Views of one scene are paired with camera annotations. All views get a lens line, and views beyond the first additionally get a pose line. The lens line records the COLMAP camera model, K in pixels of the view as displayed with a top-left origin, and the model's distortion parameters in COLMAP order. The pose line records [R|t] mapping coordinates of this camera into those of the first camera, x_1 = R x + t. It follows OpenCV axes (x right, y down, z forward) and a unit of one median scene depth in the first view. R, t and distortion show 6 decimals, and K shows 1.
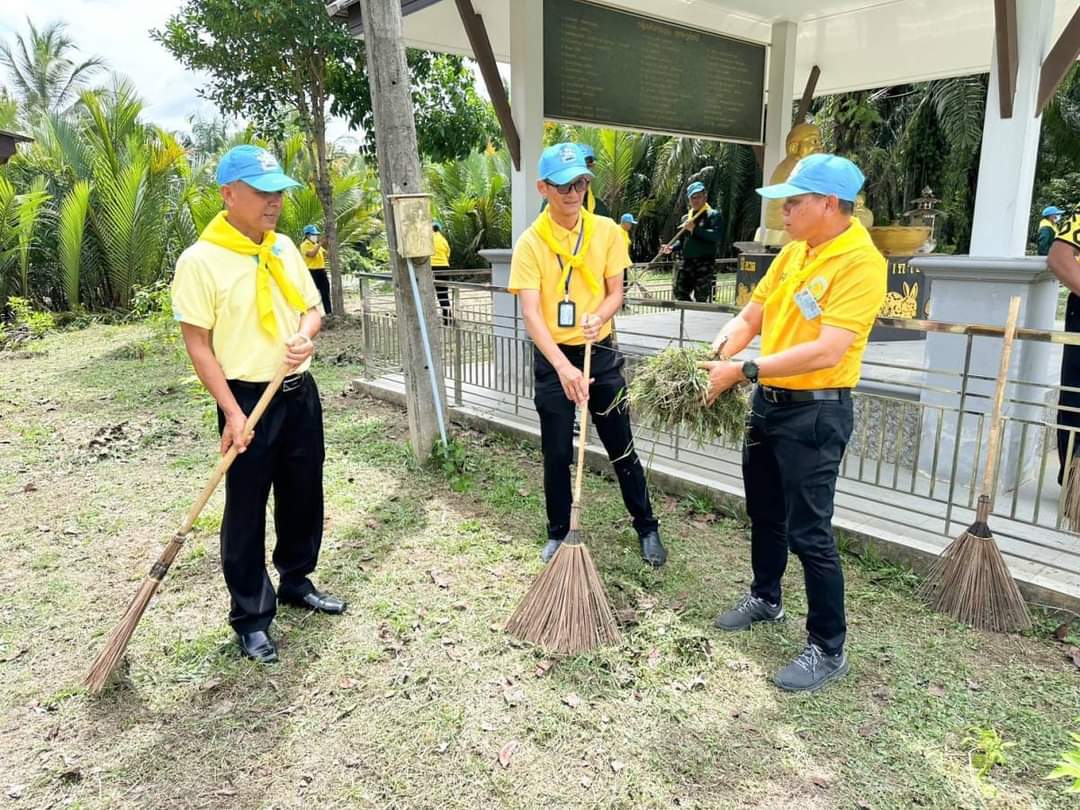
lens RADIAL K [[759.1, 0, 556.8], [0, 759.1, 405.9], [0, 0, 1]] dist [0.042103, -0.065478]
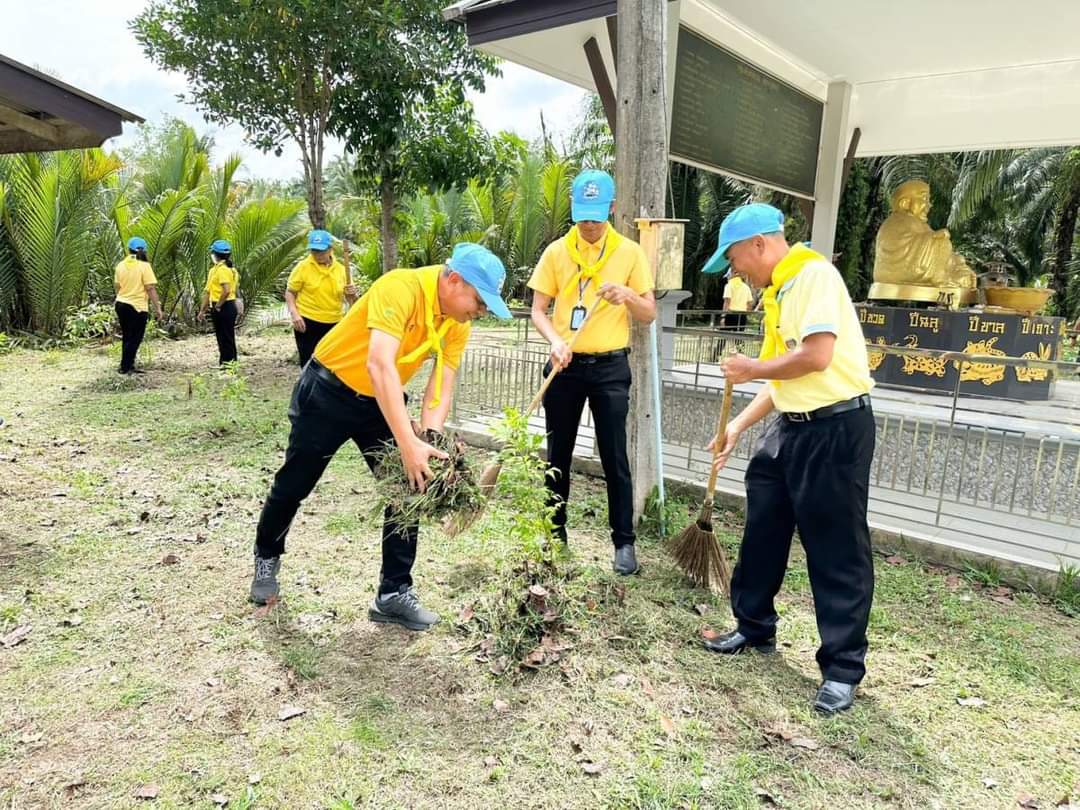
lens RADIAL K [[759.1, 0, 556.8], [0, 759.1, 405.9], [0, 0, 1]] dist [0.042103, -0.065478]
pose [[0.985314, 0.029311, 0.168217, -0.234662], [-0.019290, 0.997957, -0.060899, -0.004002], [-0.169659, 0.056760, 0.983867, 0.090496]]
